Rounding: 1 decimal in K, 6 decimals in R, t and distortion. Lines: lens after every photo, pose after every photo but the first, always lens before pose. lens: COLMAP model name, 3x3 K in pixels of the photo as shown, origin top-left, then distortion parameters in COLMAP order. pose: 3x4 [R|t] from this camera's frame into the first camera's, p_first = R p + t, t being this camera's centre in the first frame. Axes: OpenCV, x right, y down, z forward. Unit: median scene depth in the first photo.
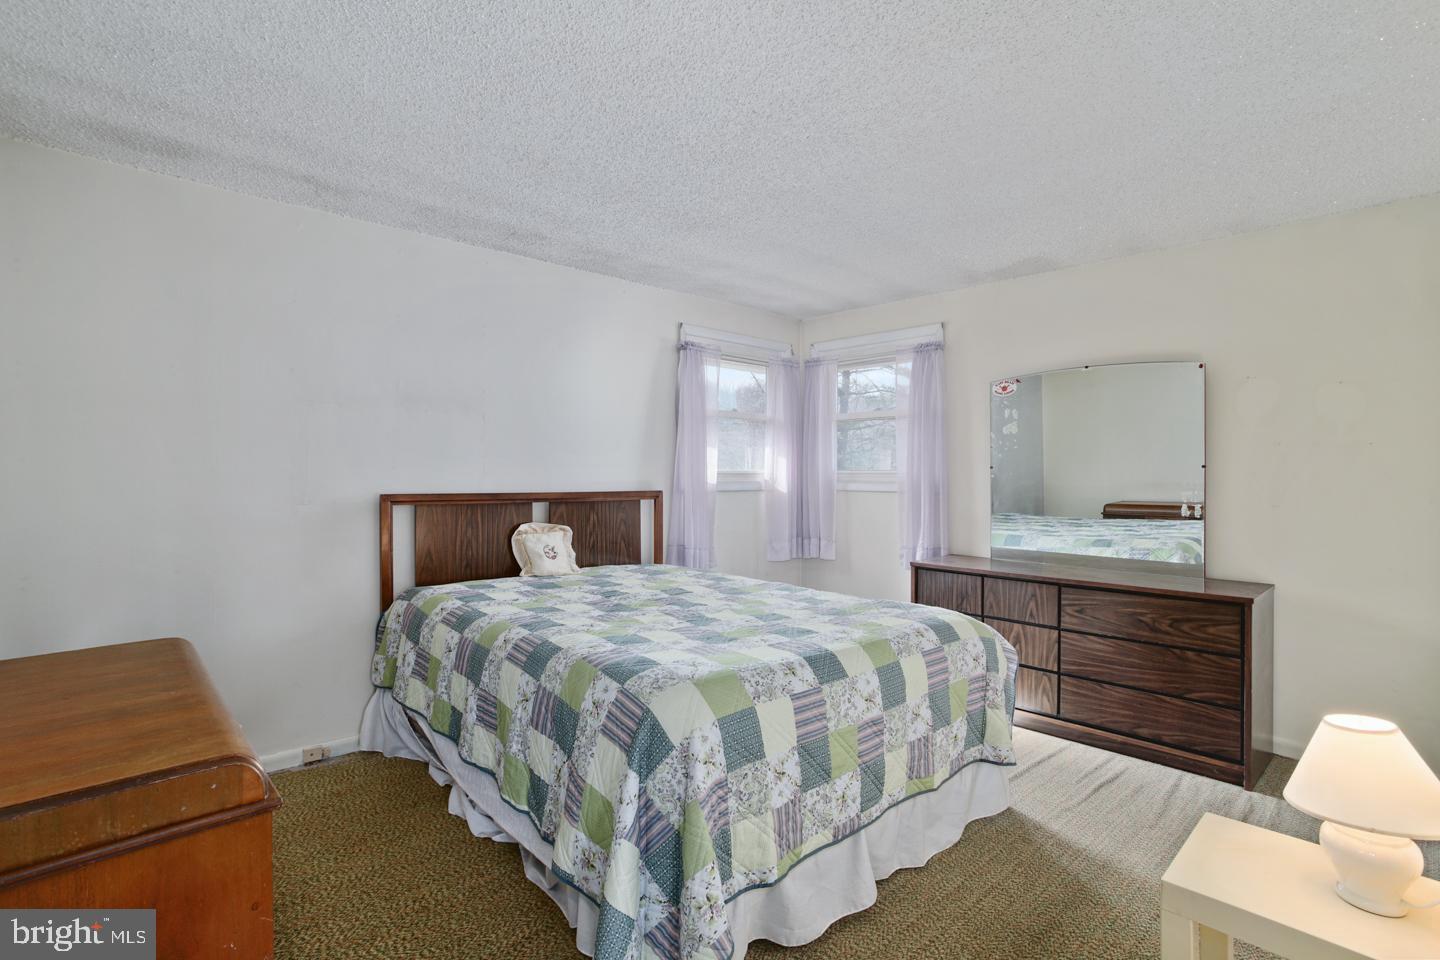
lens RADIAL K [[696.5, 0, 722.8], [0, 696.5, 474.7], [0, 0, 1]] dist [-0.036349, 0.015711]
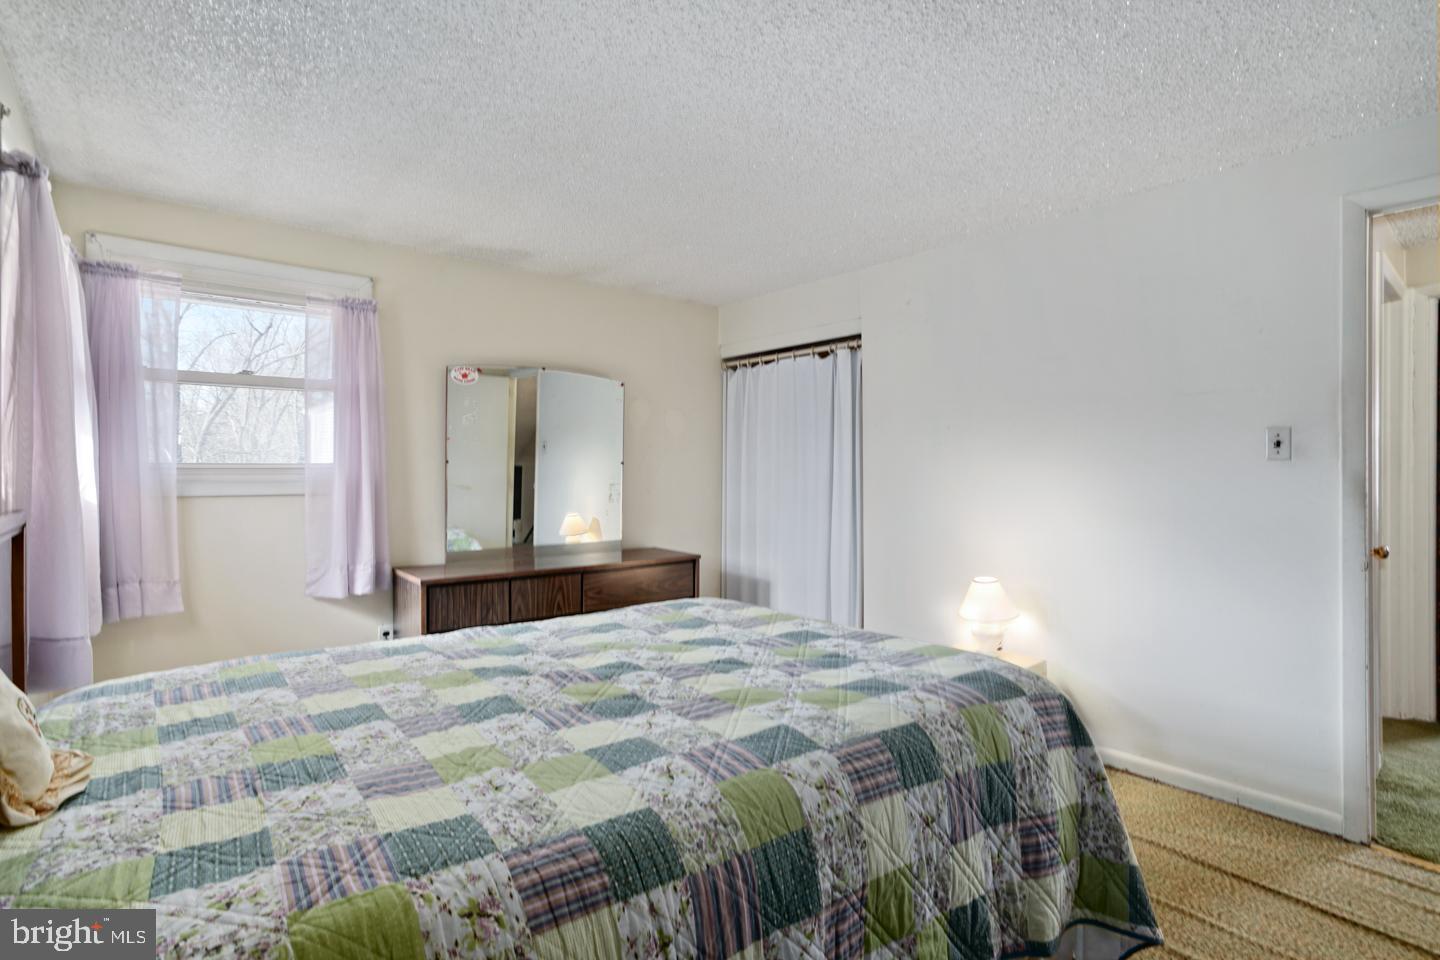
lens RADIAL K [[696.5, 0, 722.3], [0, 696.5, 482.5], [0, 0, 1]] dist [-0.036349, 0.015711]
pose [[0.047101, -0.015073, 0.998776, -0.534998], [0.003432, 0.999883, 0.014928, 0.003989], [-0.998884, 0.002725, 0.047147, 0.678952]]
